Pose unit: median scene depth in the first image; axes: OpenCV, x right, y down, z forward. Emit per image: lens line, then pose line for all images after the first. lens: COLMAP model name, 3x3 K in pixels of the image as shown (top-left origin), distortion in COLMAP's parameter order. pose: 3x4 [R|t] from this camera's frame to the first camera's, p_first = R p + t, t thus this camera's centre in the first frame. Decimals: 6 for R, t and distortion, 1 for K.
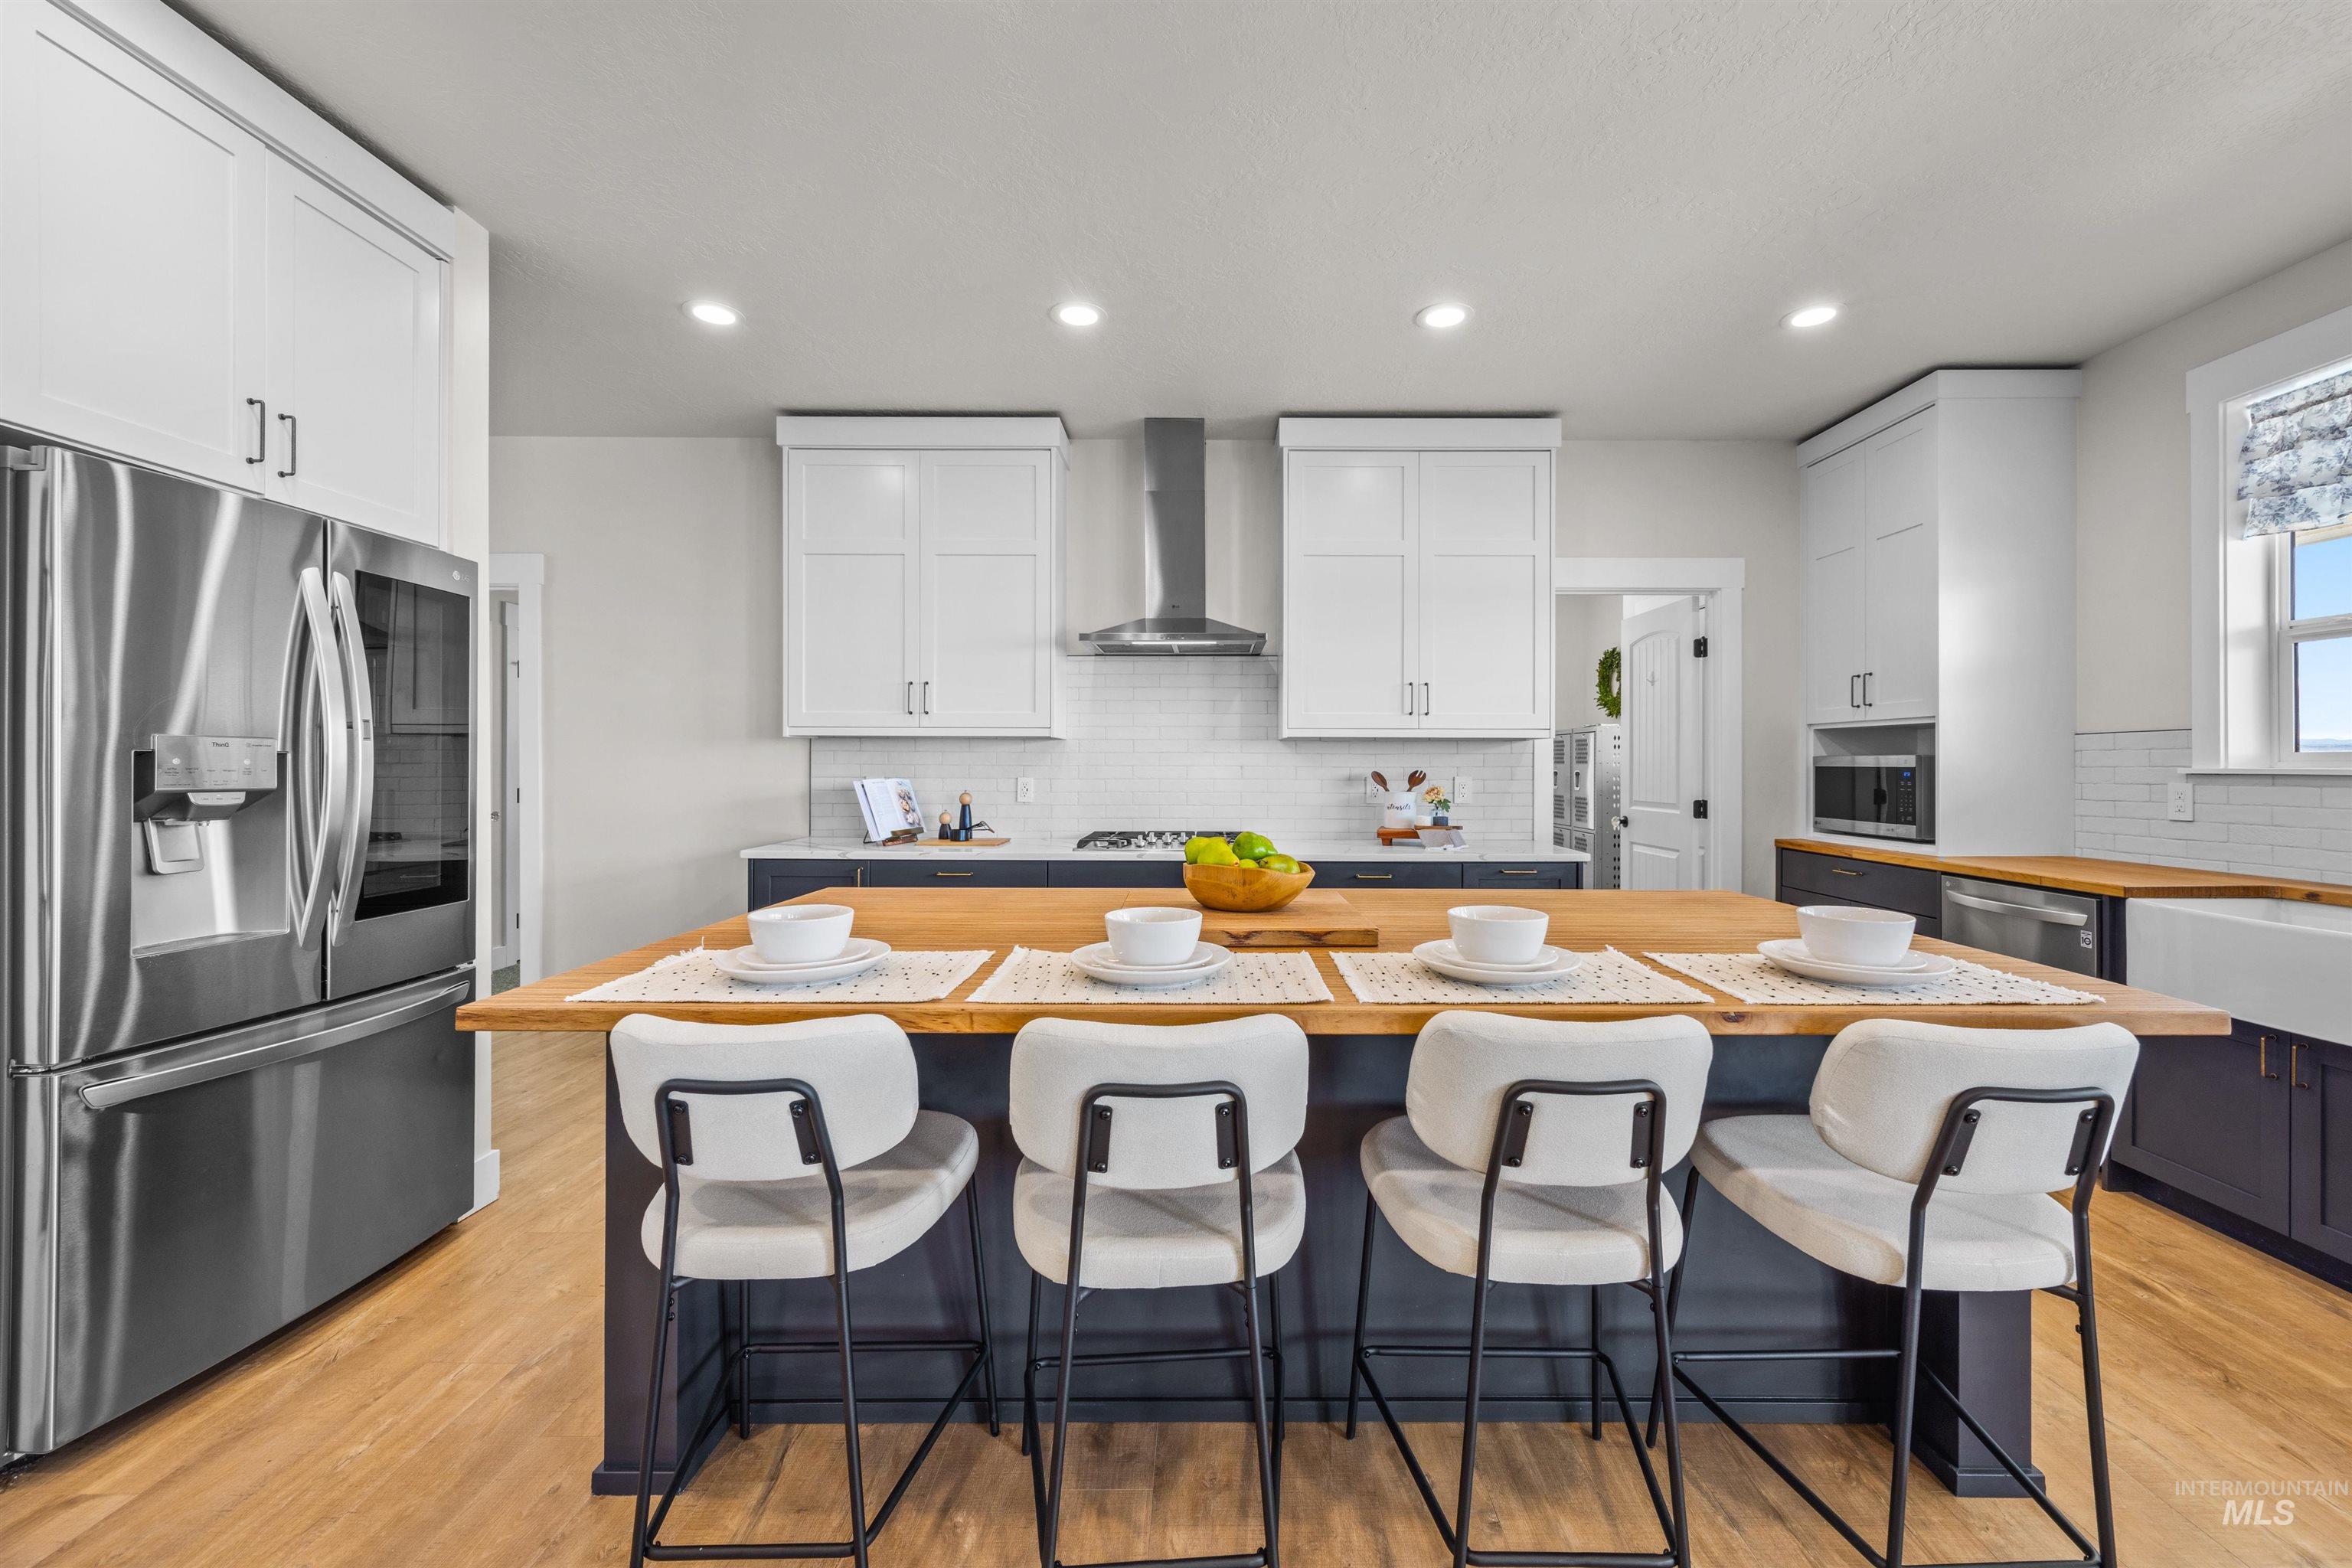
lens RADIAL K [[909.7, 0, 1187.8], [0, 909.7, 767.9], [0, 0, 1]] dist [0.000320, -0.000602]
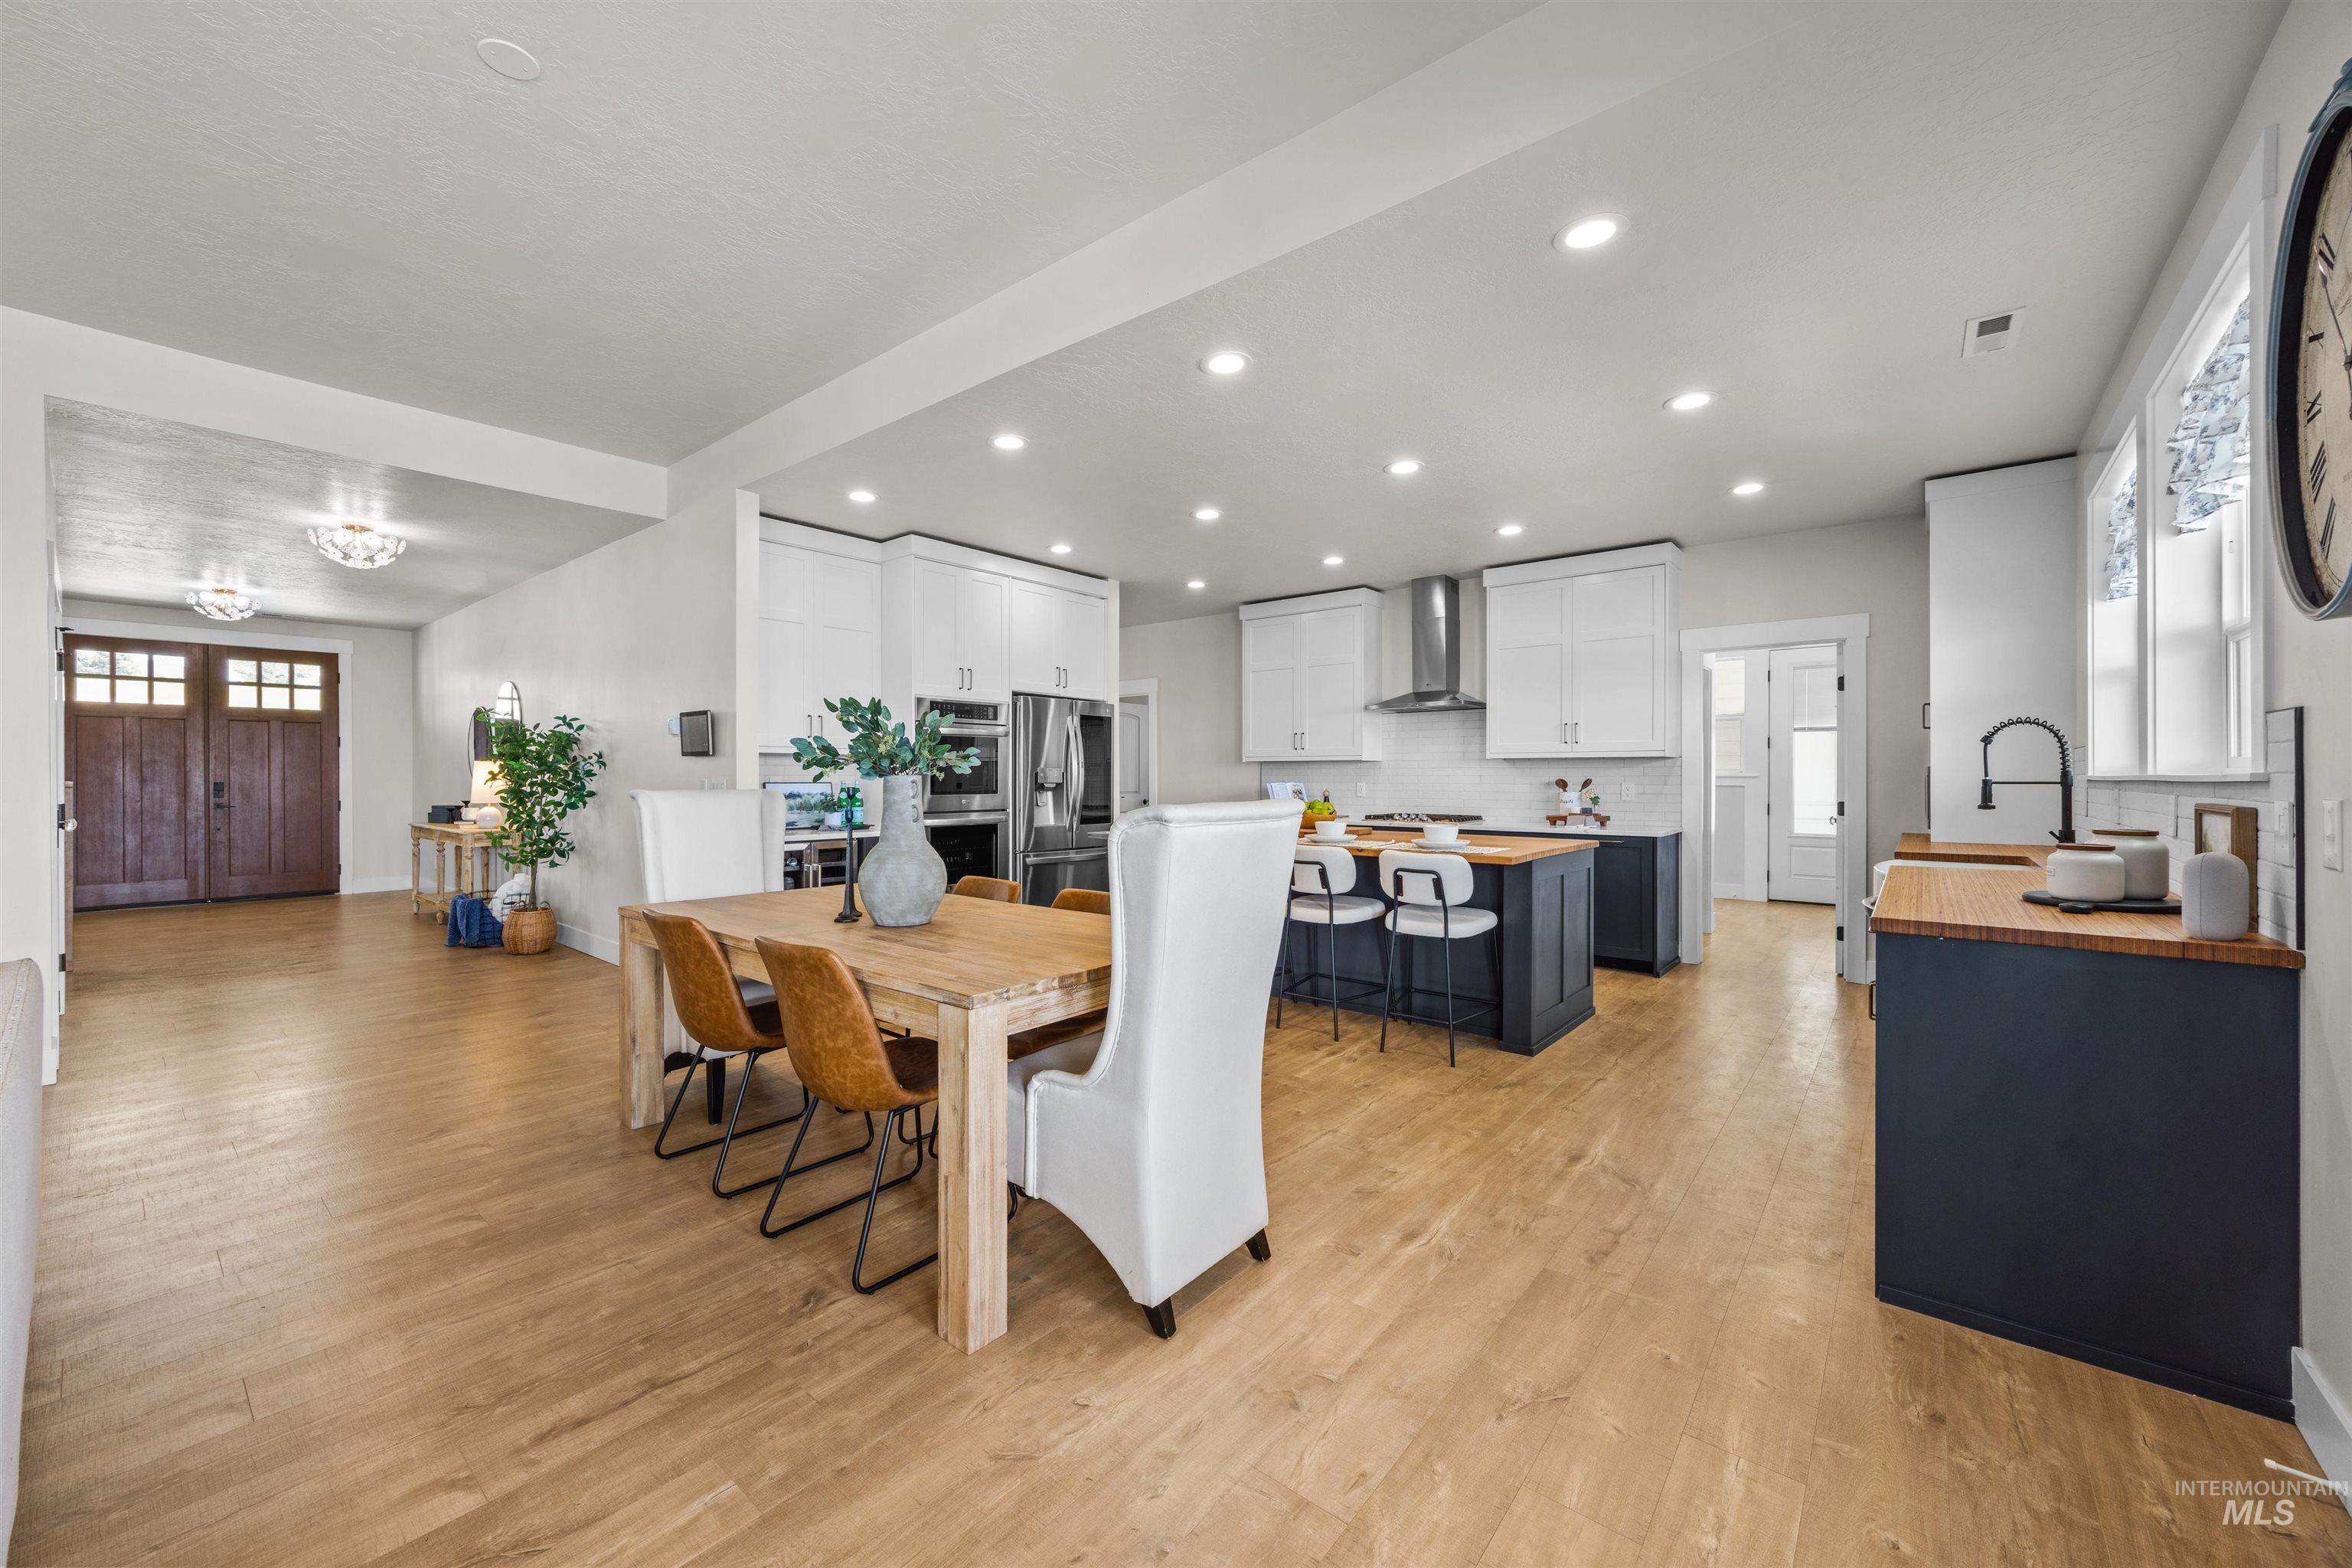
lens RADIAL K [[909.7, 0, 1171.6], [0, 909.7, 782.3], [0, 0, 1]] dist [0.000320, -0.000602]
pose [[0.770956, 0.002349, -0.636884, 0.768569], [-0.000548, 0.999995, 0.003024, 0.005525], [0.636888, -0.001982, 0.770954, -0.707319]]
